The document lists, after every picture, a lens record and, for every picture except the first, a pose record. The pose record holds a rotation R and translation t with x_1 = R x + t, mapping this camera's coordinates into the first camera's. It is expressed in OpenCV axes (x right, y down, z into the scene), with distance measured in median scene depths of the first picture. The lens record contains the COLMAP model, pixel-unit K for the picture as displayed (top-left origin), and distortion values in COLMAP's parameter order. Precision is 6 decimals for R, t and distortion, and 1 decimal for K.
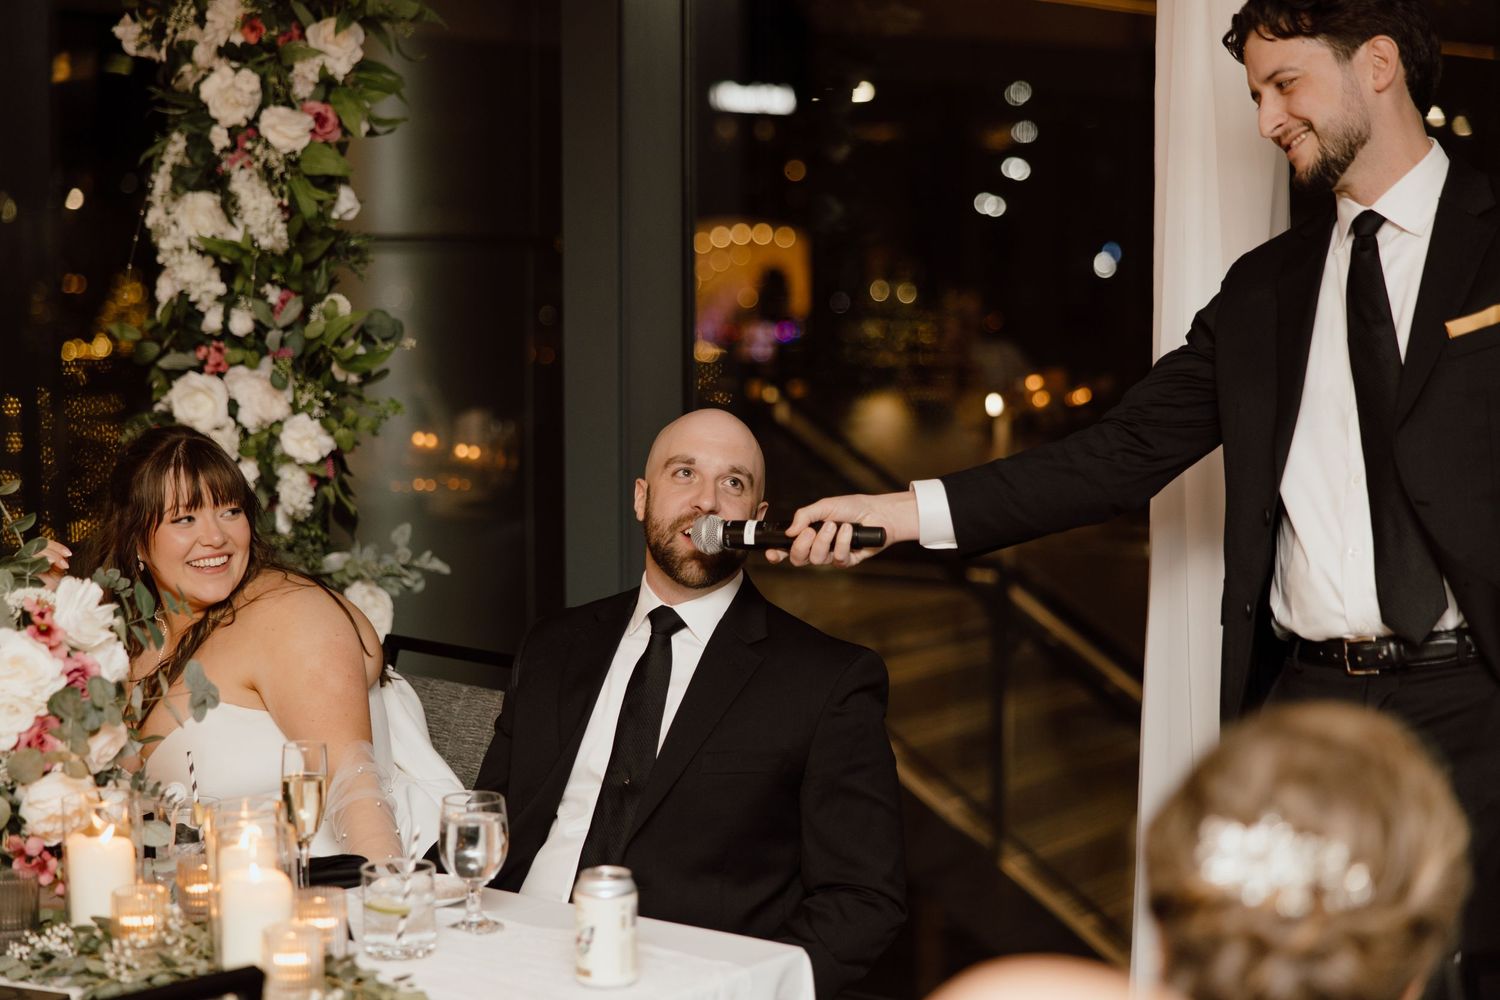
lens RADIAL K [[2832.1, 0, 744.7], [0, 2832.1, 491.5], [0, 0, 1]] dist [0.008327, 0.000000]
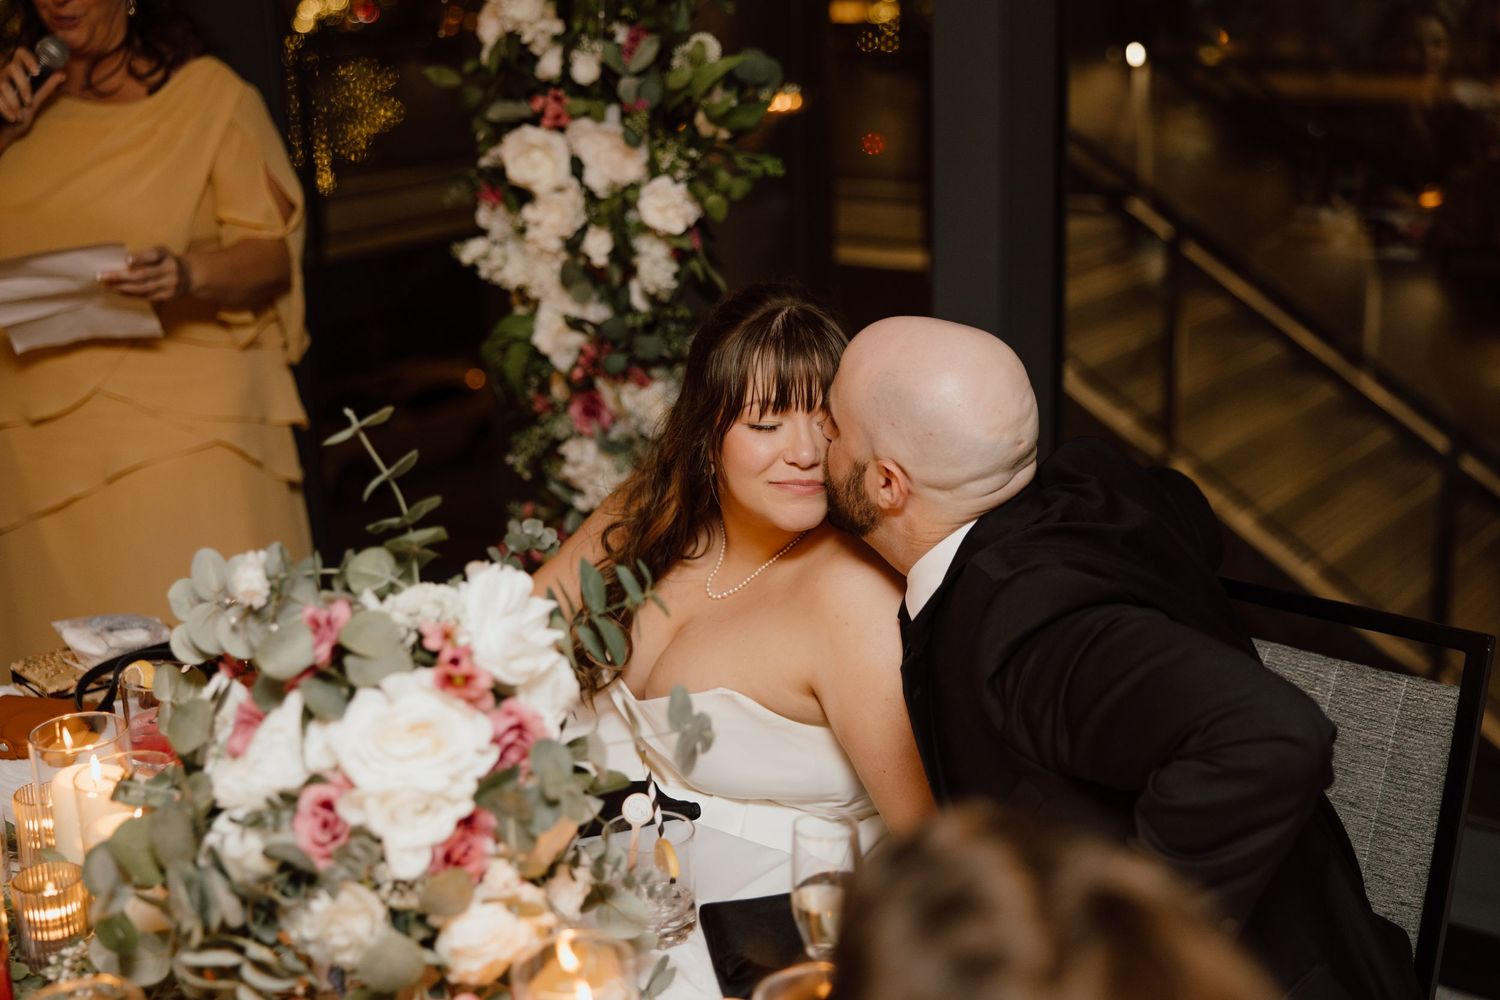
lens RADIAL K [[2058.5, 0, 759.4], [0, 2058.5, 492.0], [0, 0, 1]] dist [0.015376, 0.000000]
pose [[0.999336, -0.021817, -0.029168, -0.111112], [0.027009, 0.981114, 0.191534, -0.052195], [0.024438, -0.192195, 0.981052, 0.374219]]
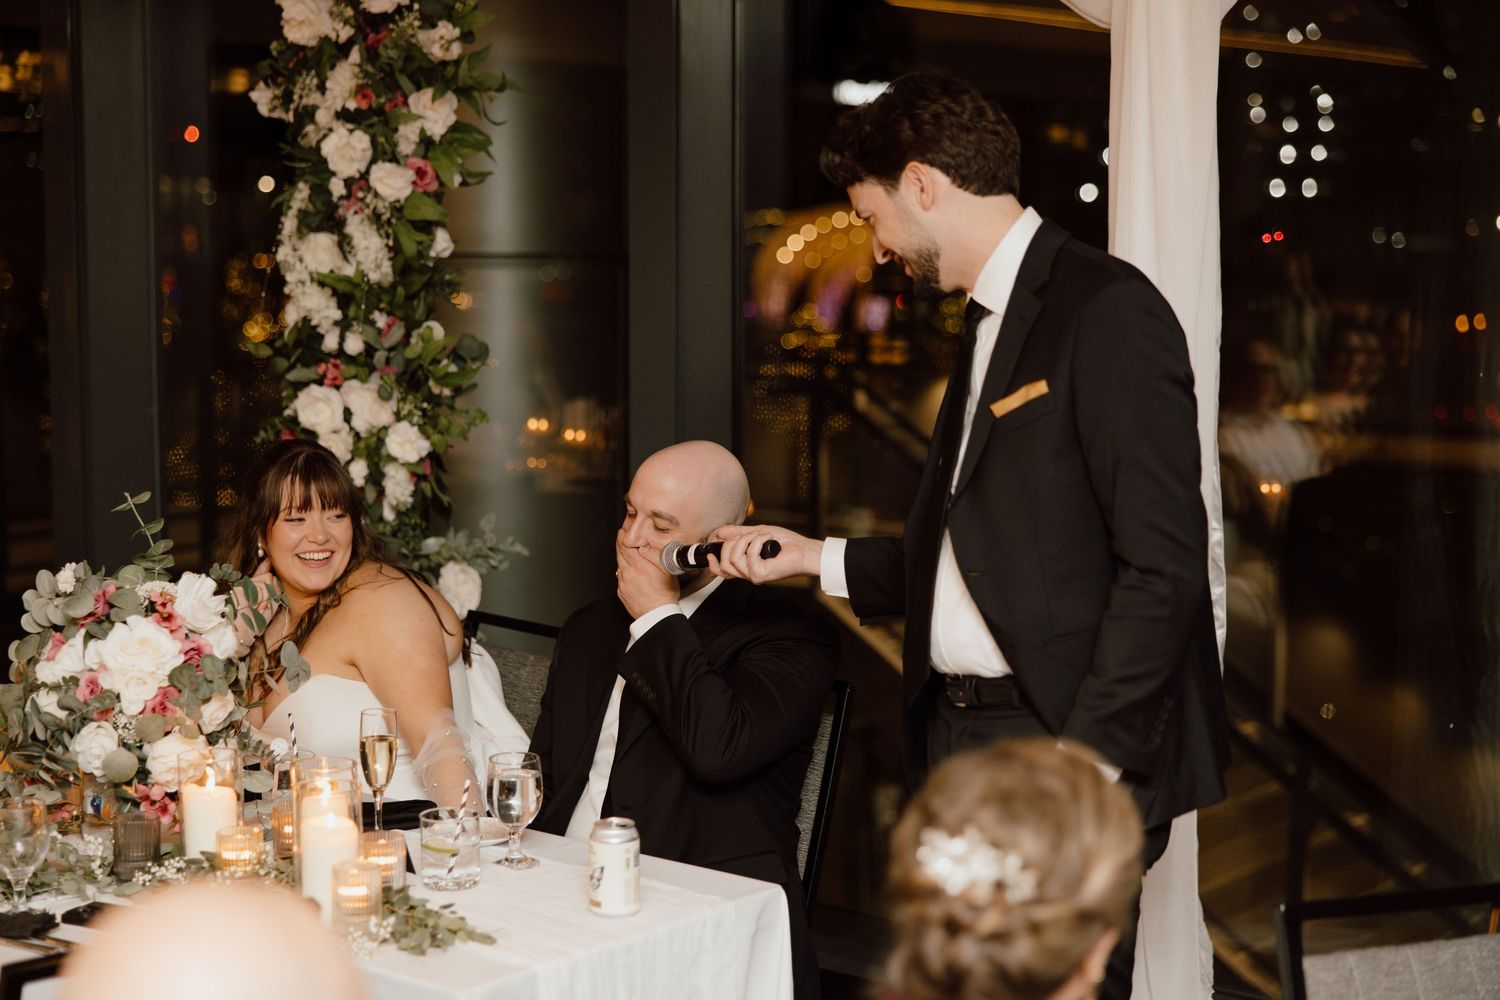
lens RADIAL K [[2534.0, 0, 744.7], [0, 2534.0, 497.6], [0, 0, 1]] dist [-0.000603, 0.000000]
pose [[0.998929, 0.008481, -0.045492, 0.035233], [-0.007565, 0.999766, 0.020268, -0.018042], [0.045653, -0.019902, 0.998759, -0.056115]]
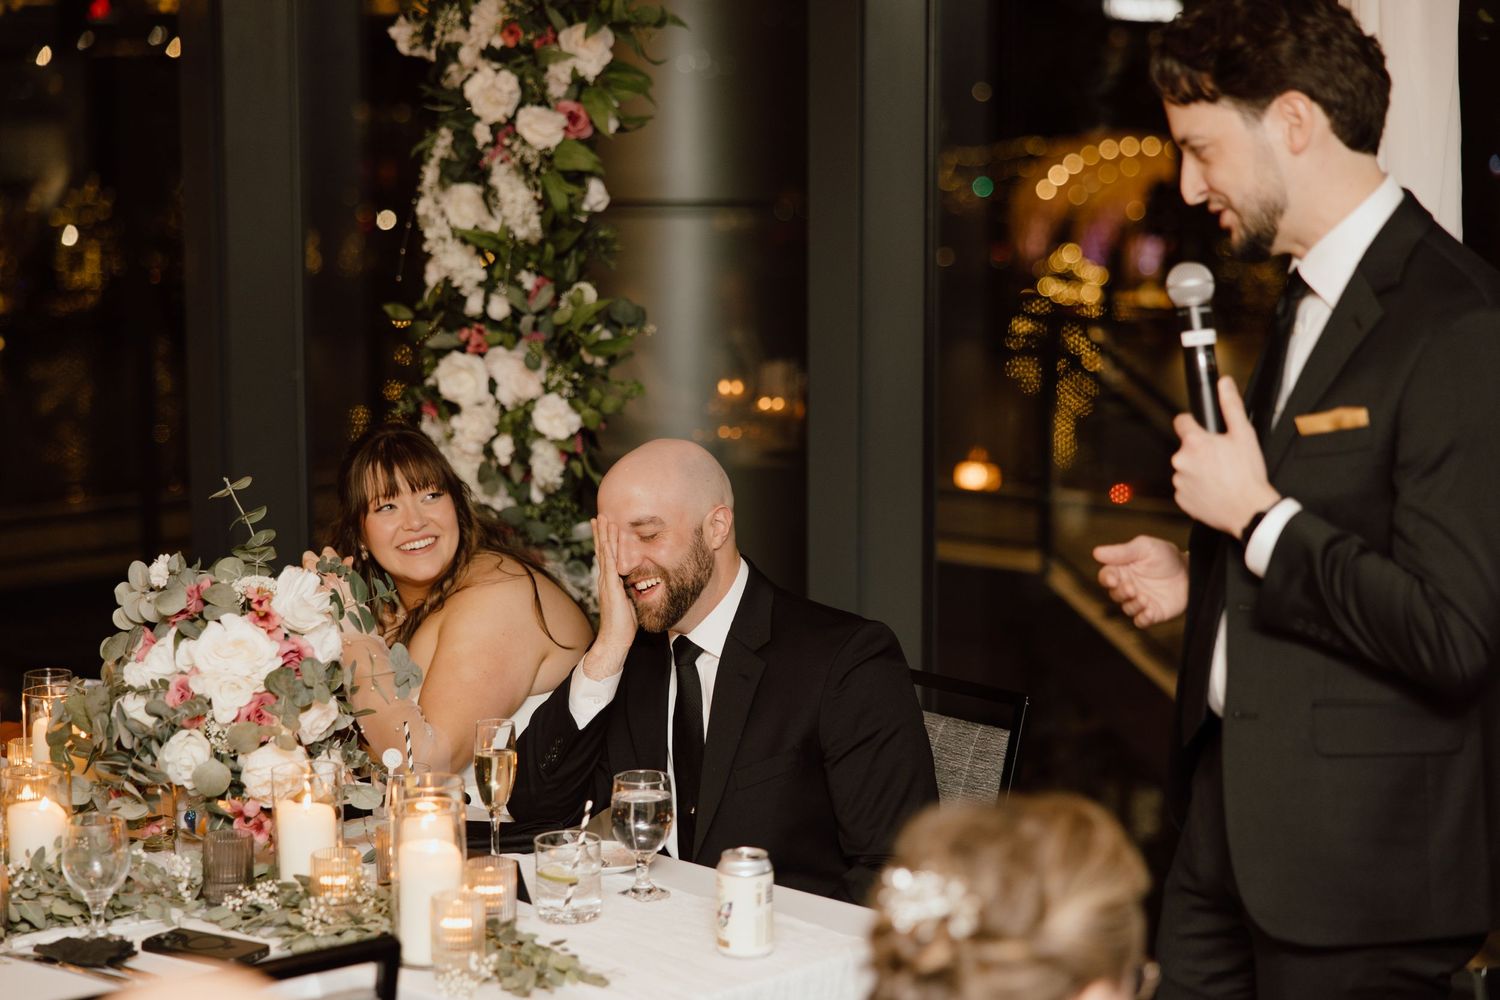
lens RADIAL K [[2832.1, 0, 733.9], [0, 2832.1, 501.3], [0, 0, 1]] dist [0.008327, 0.000000]
pose [[0.990224, 0.017853, -0.138339, 0.060564], [-0.013046, 0.999282, 0.035581, -0.025699], [0.138874, -0.033428, 0.989746, -0.052341]]
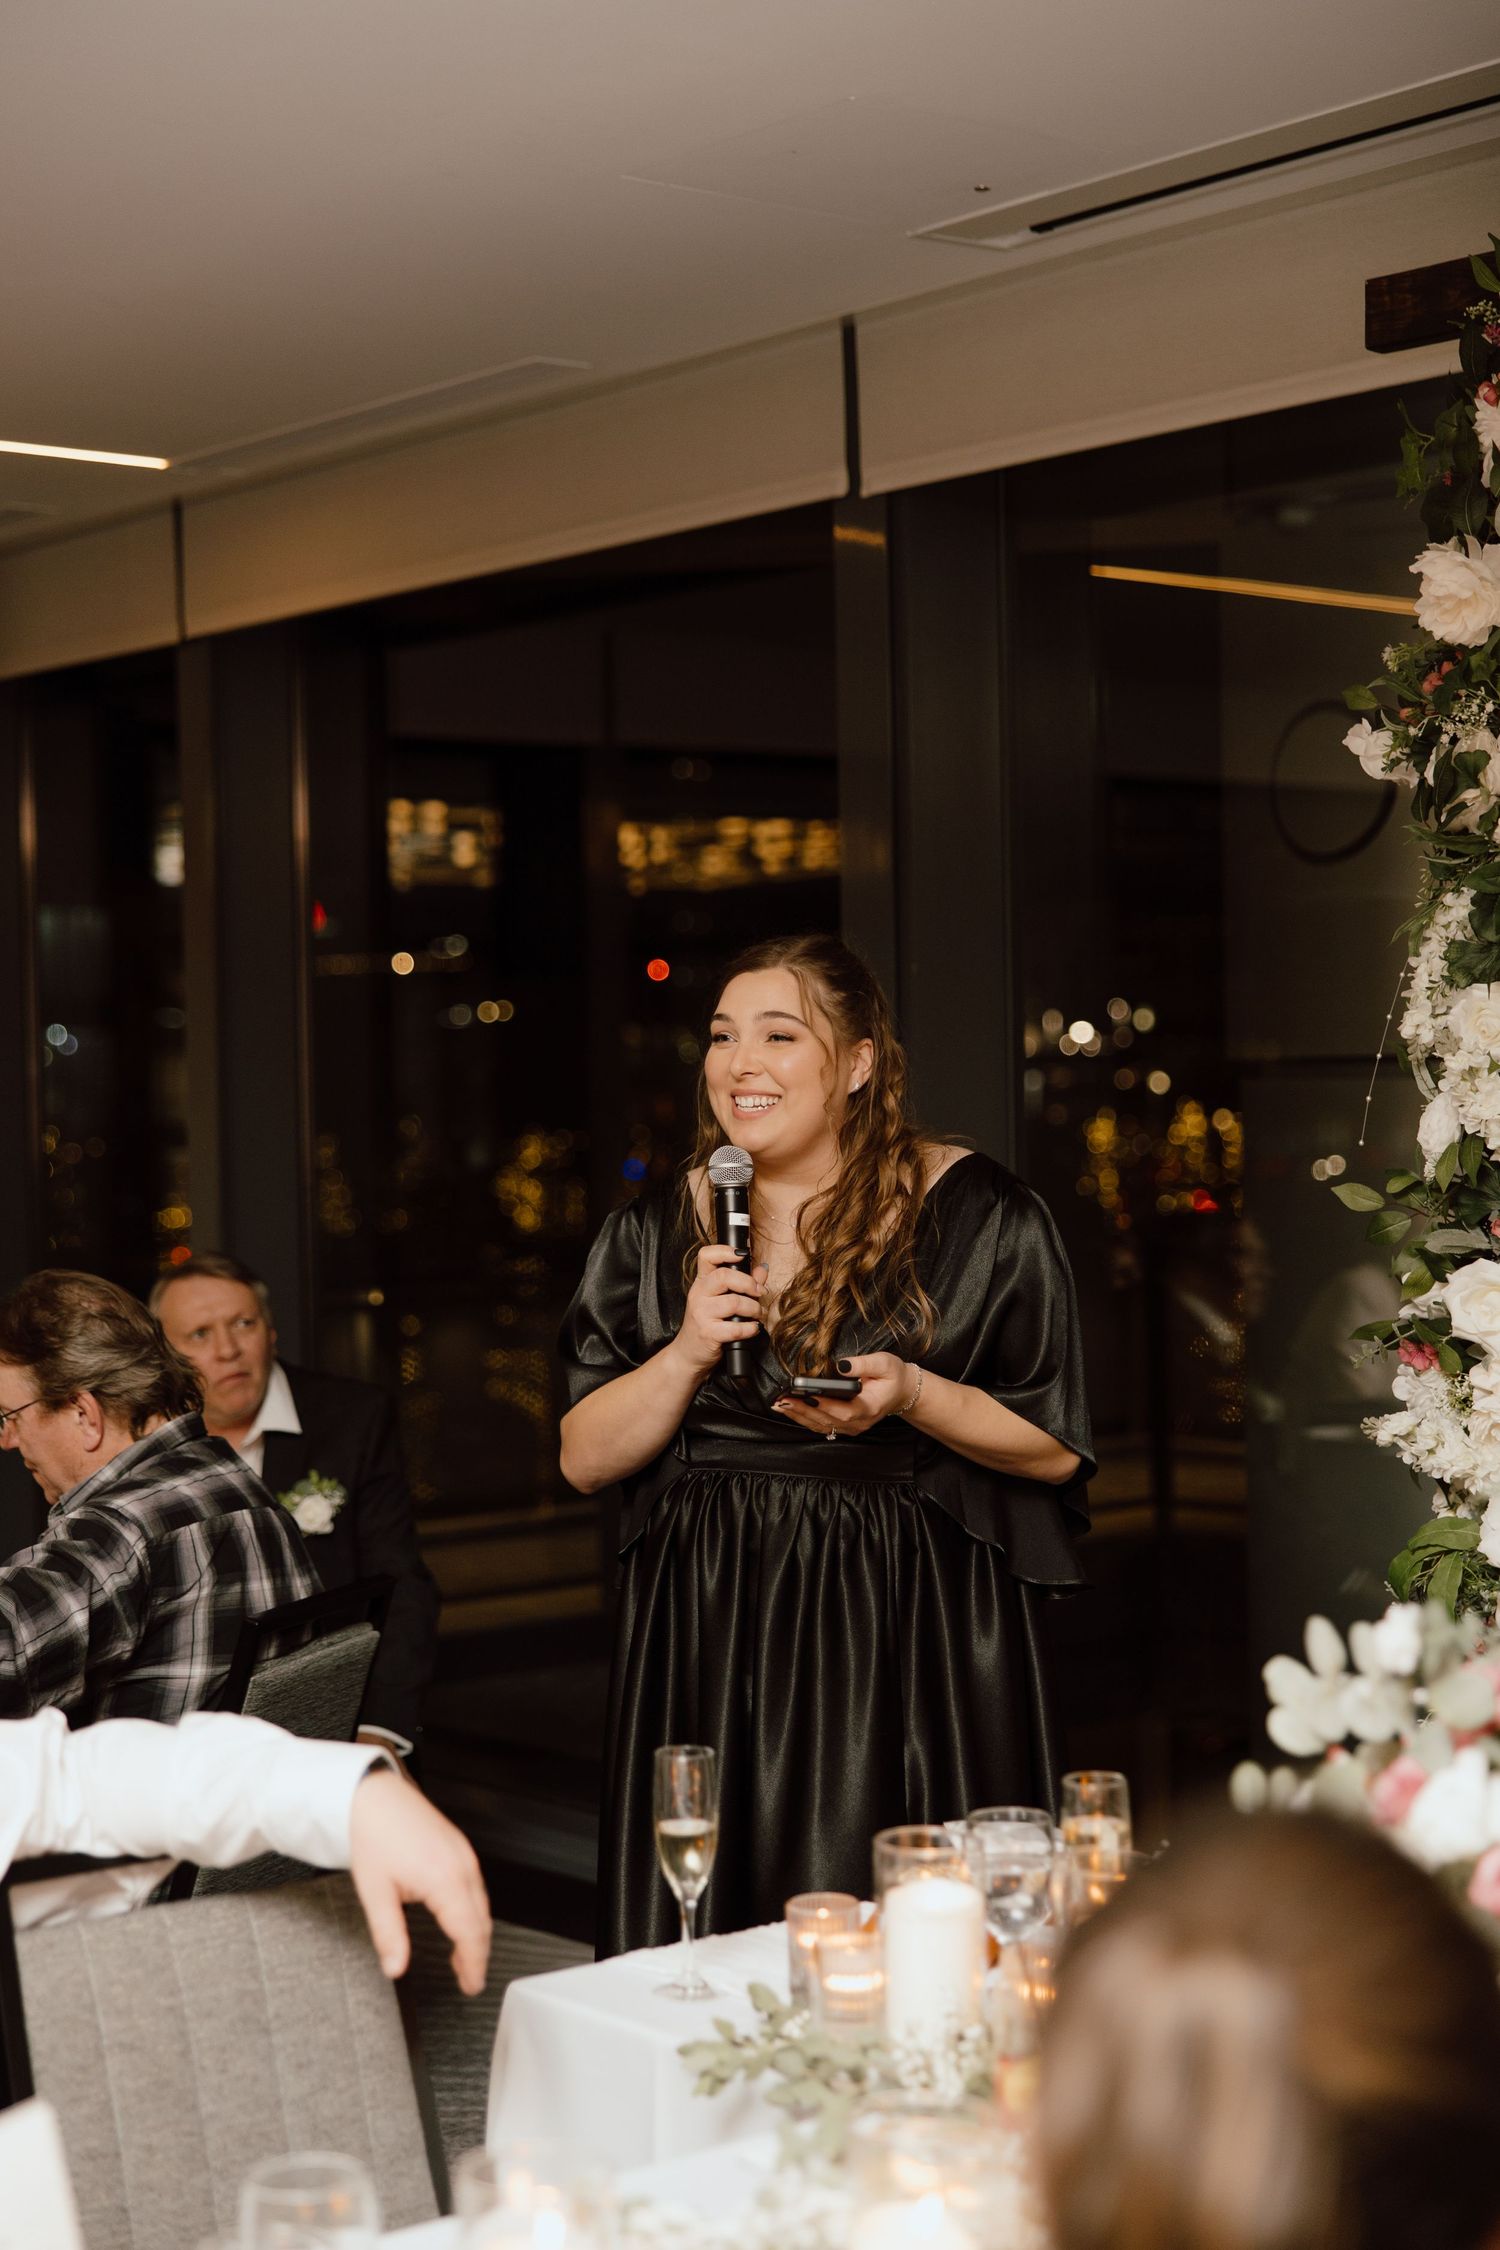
lens RADIAL K [[3539.4, 0, 726.7], [0, 3539.4, 1120.5], [0, 0, 1]] dist [-0.000289, 0.000000]
pose [[0.971954, -0.012073, -0.234859, -0.176847], [-0.005701, 0.997178, -0.074855, -0.012476], [0.235100, 0.074095, 0.969143, 0.177073]]
